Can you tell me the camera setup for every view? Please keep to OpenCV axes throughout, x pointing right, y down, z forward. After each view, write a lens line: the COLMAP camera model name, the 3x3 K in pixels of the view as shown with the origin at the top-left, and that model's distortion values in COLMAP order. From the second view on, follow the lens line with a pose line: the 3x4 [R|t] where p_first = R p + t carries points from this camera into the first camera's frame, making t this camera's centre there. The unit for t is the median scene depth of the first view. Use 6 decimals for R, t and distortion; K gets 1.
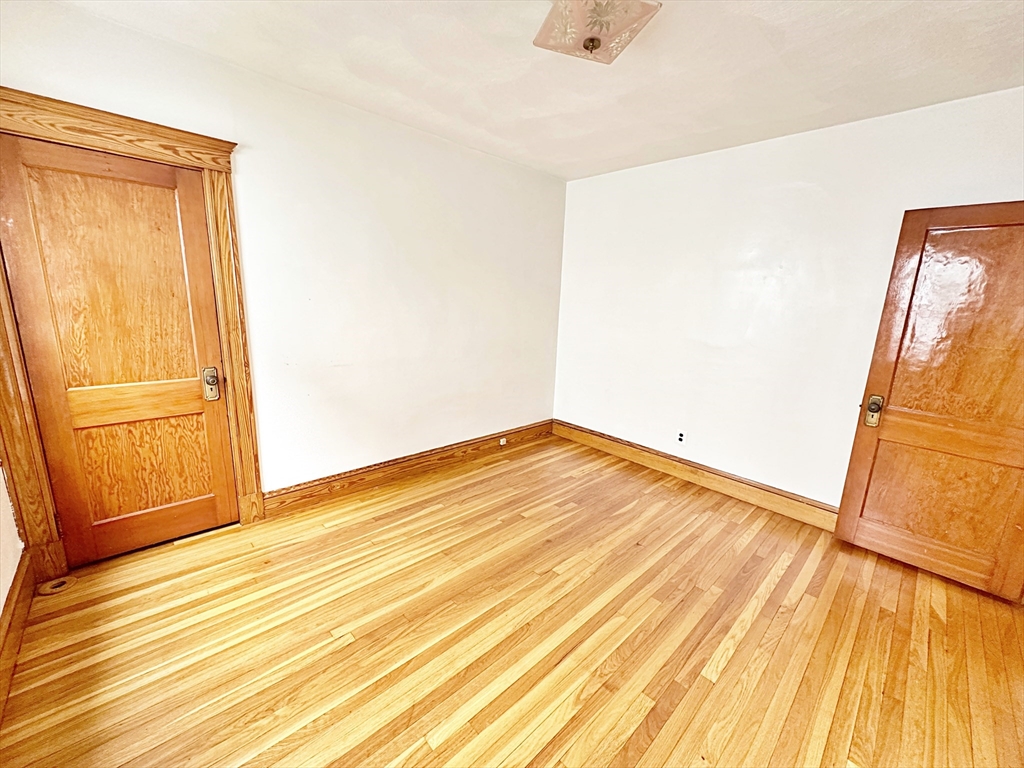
lens RADIAL K [[411.0, 0, 523.2], [0, 411.0, 384.5], [0, 0, 1]] dist [-0.003172, 0.000845]
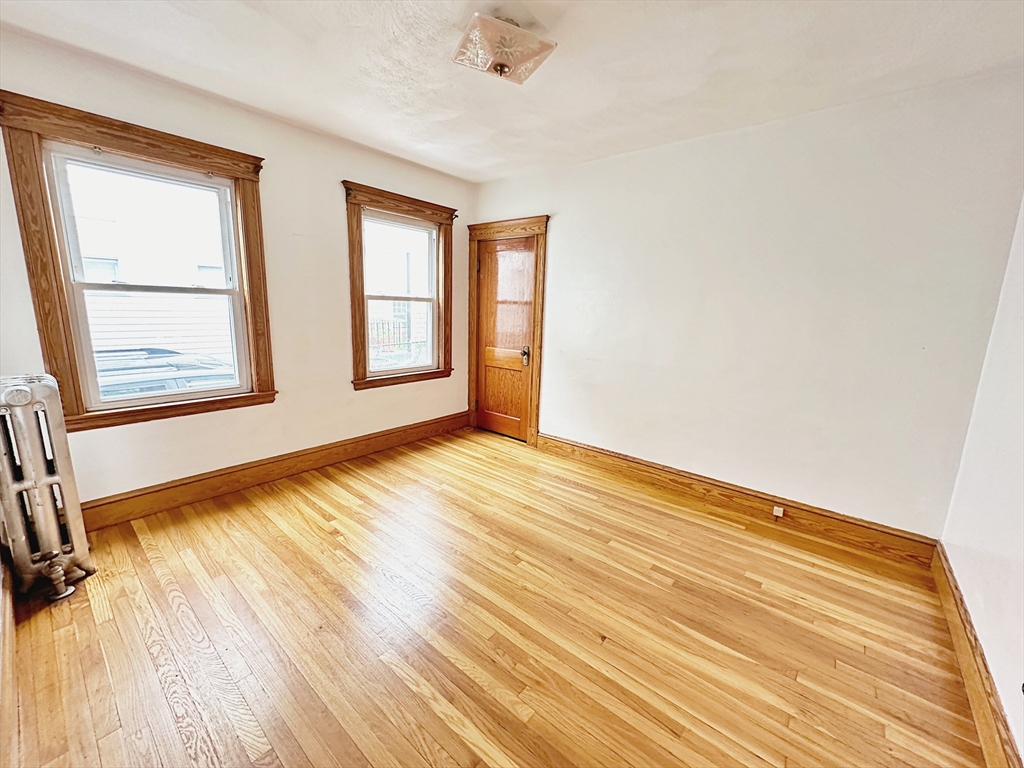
lens RADIAL K [[411.0, 0, 506.9], [0, 411.0, 384.5], [0, 0, 1]] dist [-0.003172, 0.000845]
pose [[0.098354, 0.153238, -0.983282, 0.795218], [-0.233306, 0.964086, 0.126910, -0.071825], [0.967416, 0.216924, 0.130573, 0.585821]]
